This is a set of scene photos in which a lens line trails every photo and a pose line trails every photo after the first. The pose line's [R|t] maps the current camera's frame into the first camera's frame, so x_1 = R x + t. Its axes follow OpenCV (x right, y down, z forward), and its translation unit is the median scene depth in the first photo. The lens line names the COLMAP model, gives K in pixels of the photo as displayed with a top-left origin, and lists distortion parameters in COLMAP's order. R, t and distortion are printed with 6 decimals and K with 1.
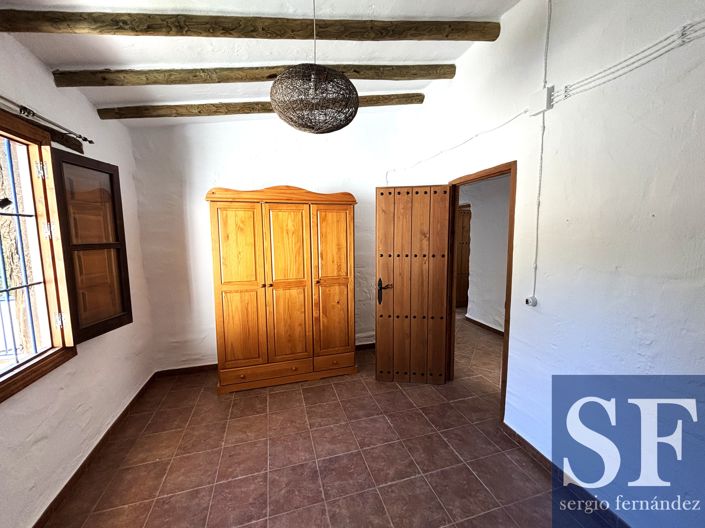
lens RADIAL K [[287.5, 0, 352.9], [0, 287.5, 265.3], [0, 0, 1]] dist [0.011937, 0.000803]
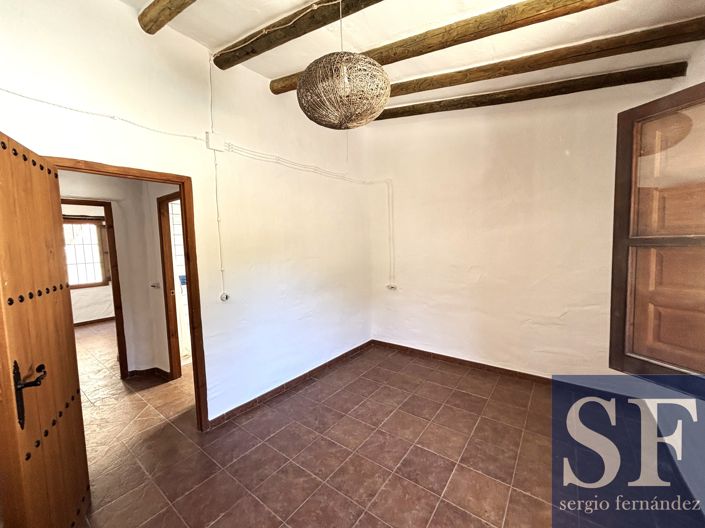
lens RADIAL K [[287.5, 0, 356.5], [0, 287.5, 258.9], [0, 0, 1]] dist [0.011937, 0.000803]
pose [[-0.597149, -0.021488, 0.801843, -0.749840], [0.137619, 0.982074, 0.128806, -0.119382], [-0.790237, 0.187265, -0.583487, 1.286502]]
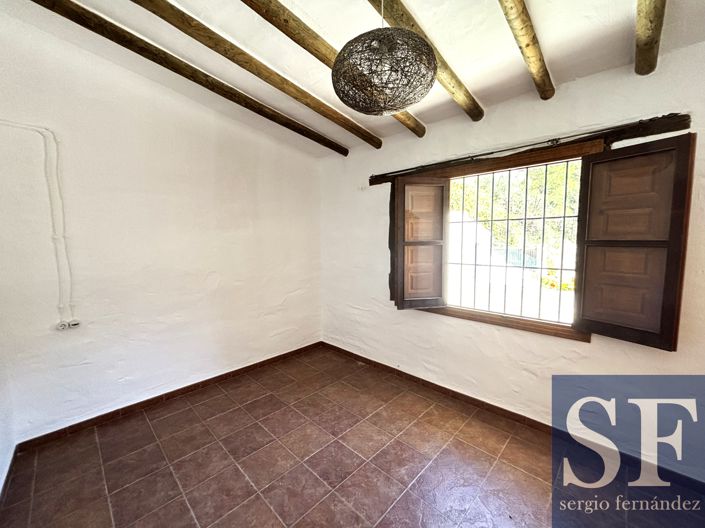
lens RADIAL K [[287.5, 0, 348.8], [0, 287.5, 258.9], [0, 0, 1]] dist [0.011937, 0.000803]
pose [[-0.877345, 0.051892, -0.477046, 0.322741], [-0.044076, 0.981219, 0.187796, -0.152007], [0.477832, 0.185788, -0.858580, 1.423506]]
